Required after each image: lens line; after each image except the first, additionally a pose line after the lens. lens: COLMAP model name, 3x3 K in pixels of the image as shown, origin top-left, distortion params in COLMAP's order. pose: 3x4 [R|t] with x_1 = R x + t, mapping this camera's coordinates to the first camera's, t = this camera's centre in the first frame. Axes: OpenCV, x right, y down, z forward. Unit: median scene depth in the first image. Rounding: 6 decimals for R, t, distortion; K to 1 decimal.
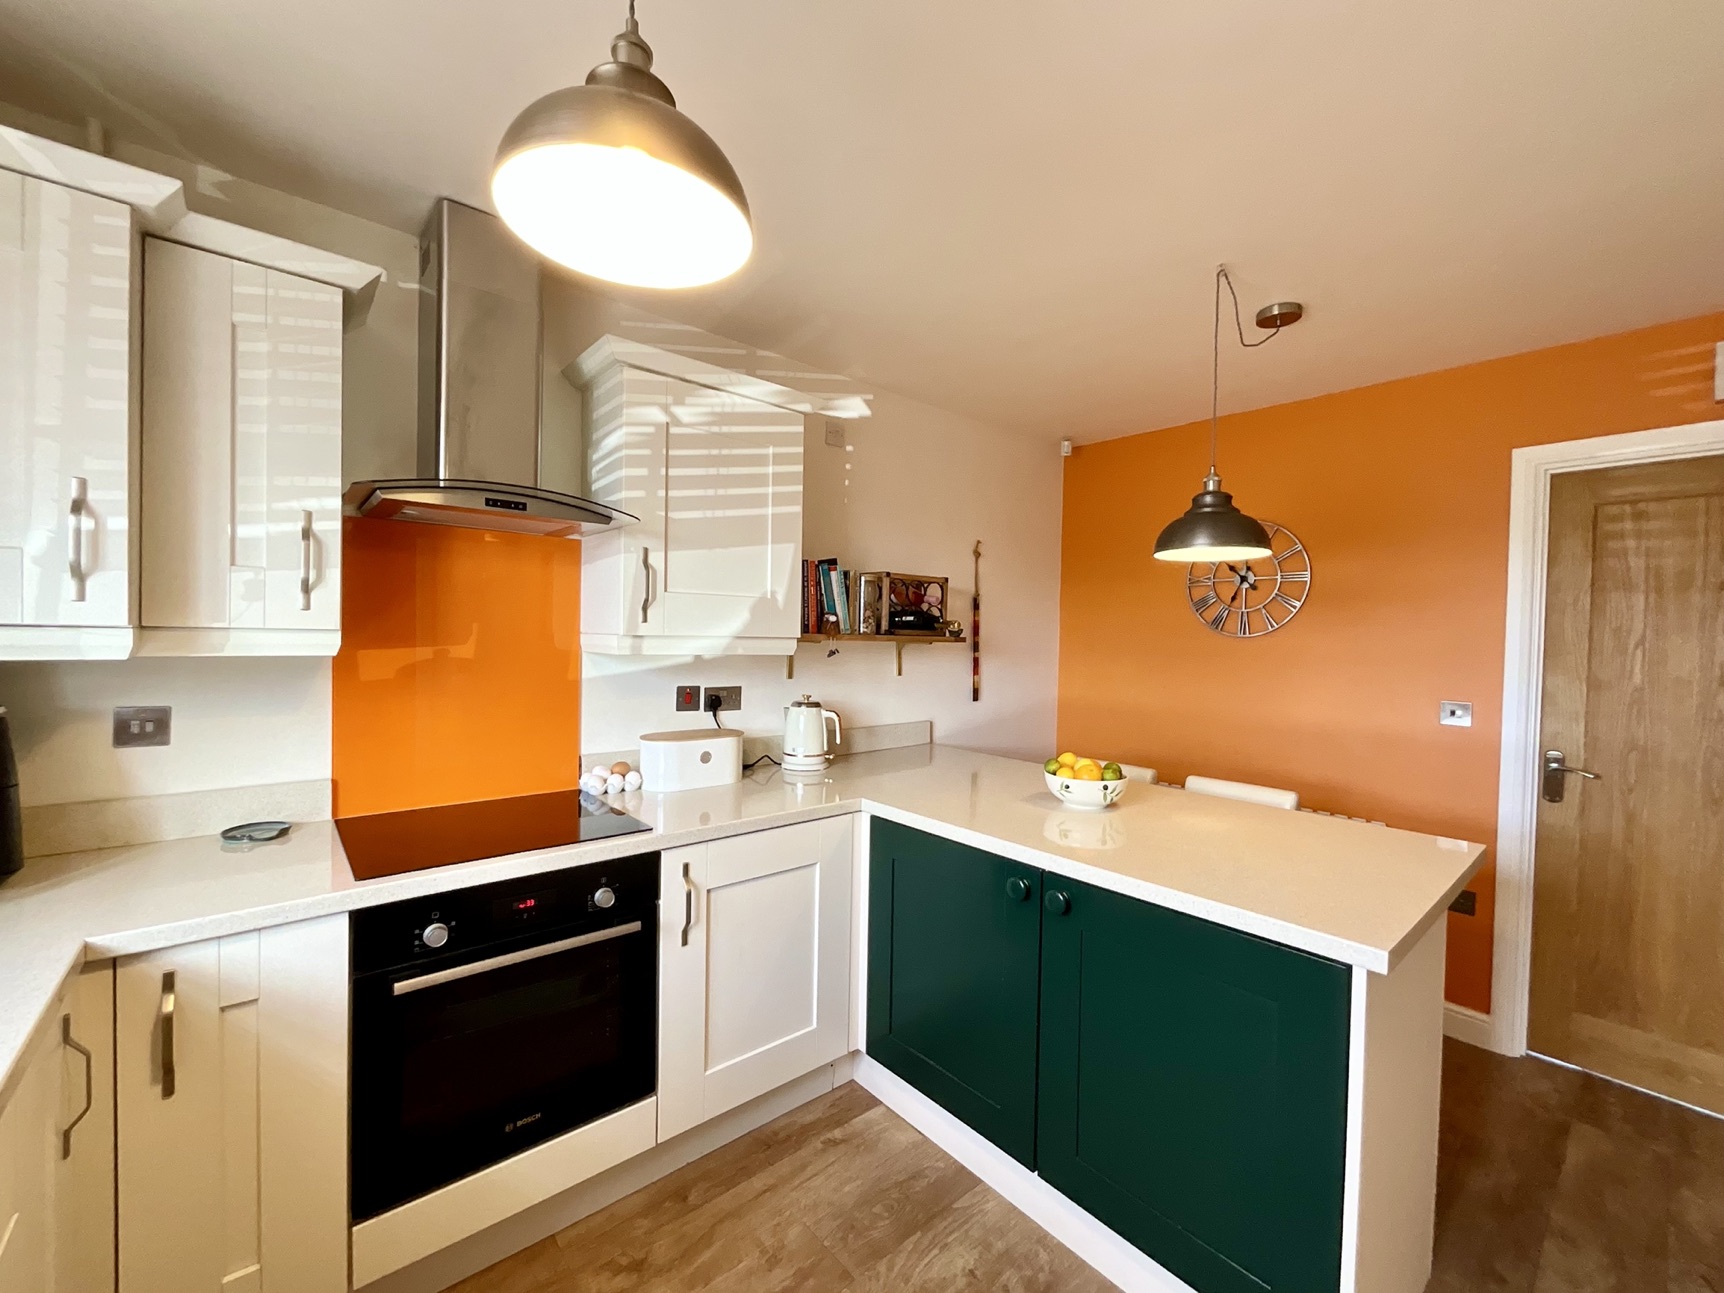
lens RADIAL K [[712.0, 0, 862.0], [0, 712.0, 646.5], [0, 0, 1]] dist [-0.000487, -0.000837]
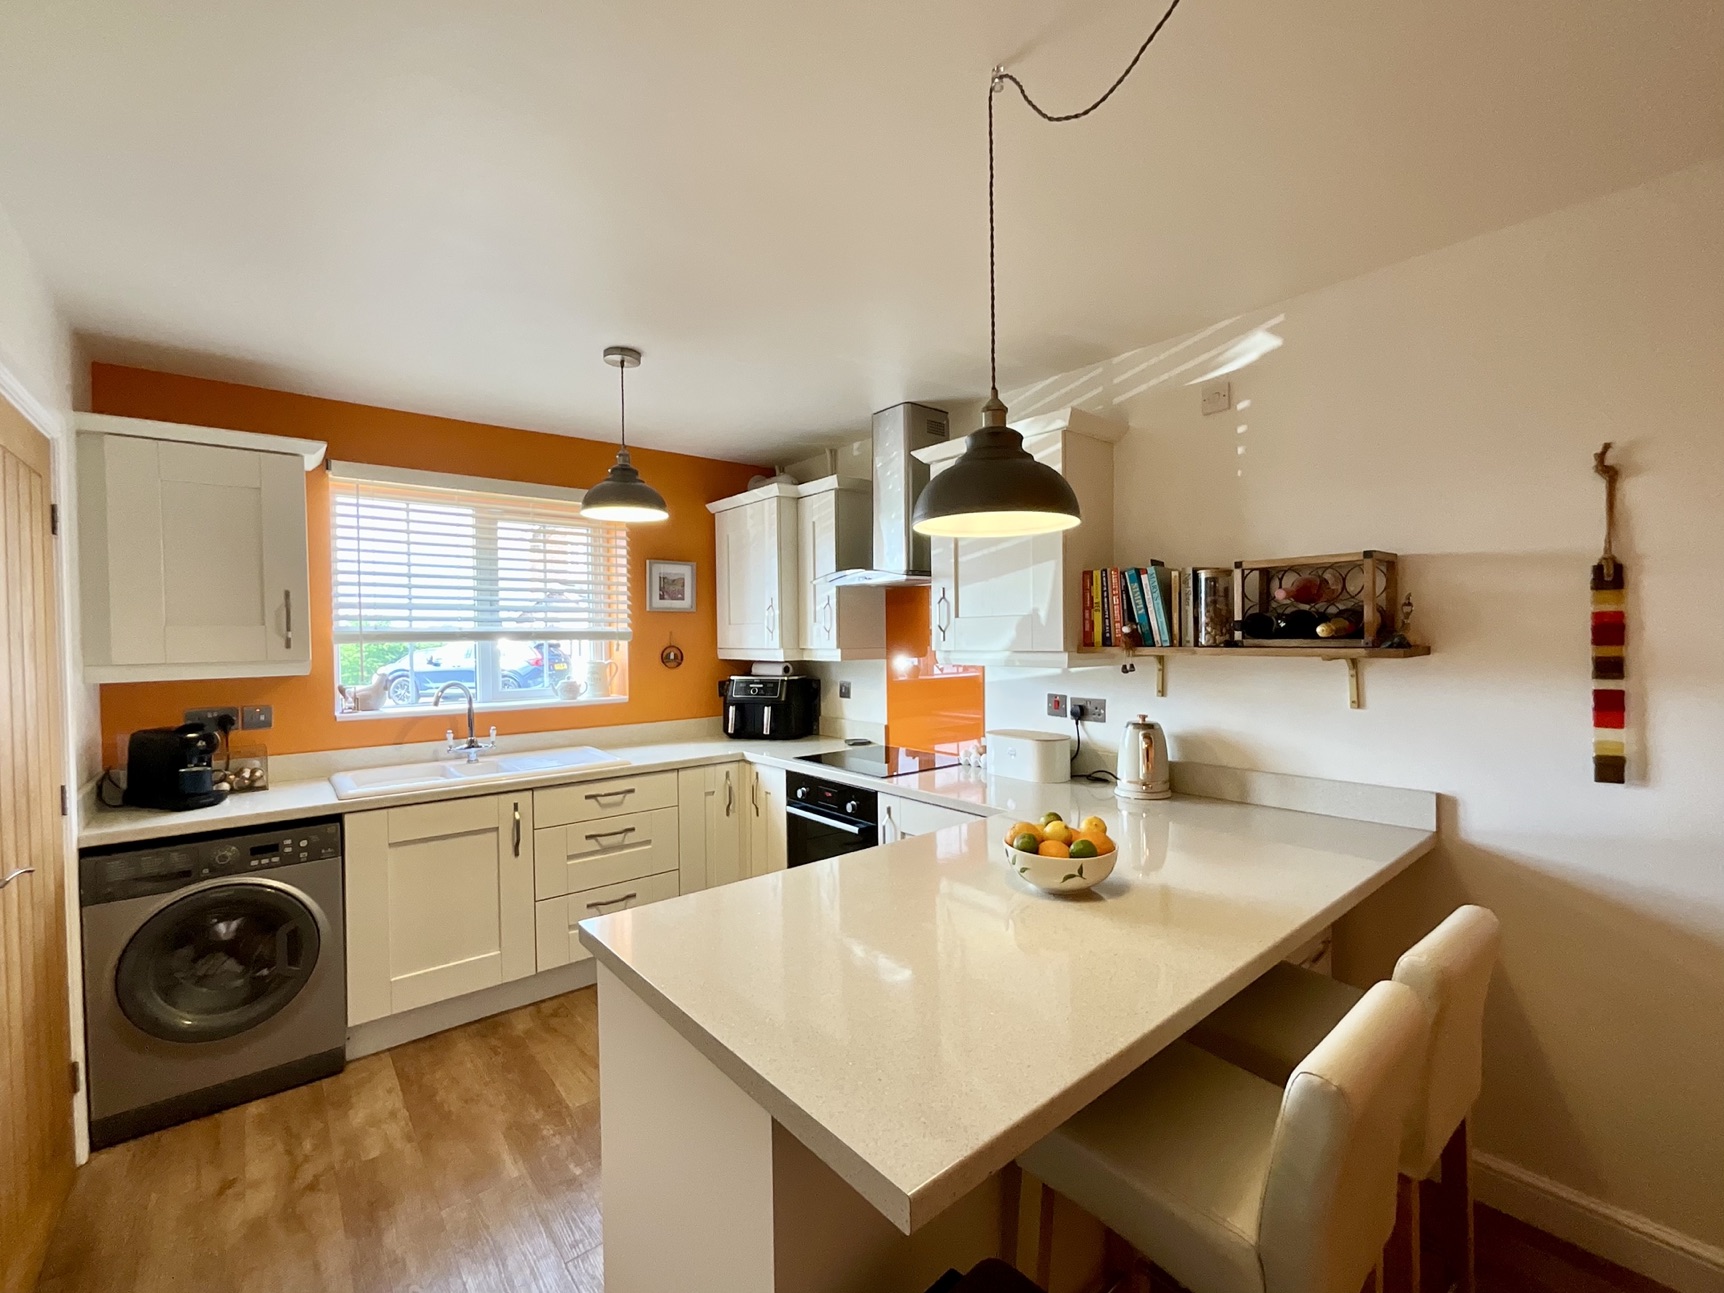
lens RADIAL K [[712.0, 0, 862.0], [0, 712.0, 646.5], [0, 0, 1]] dist [-0.000487, -0.000837]
pose [[-0.017895, -0.009424, -0.999795, 0.851762], [-0.007704, 0.999927, -0.009287, -0.007130], [0.999810, 0.007536, -0.017967, 0.680993]]
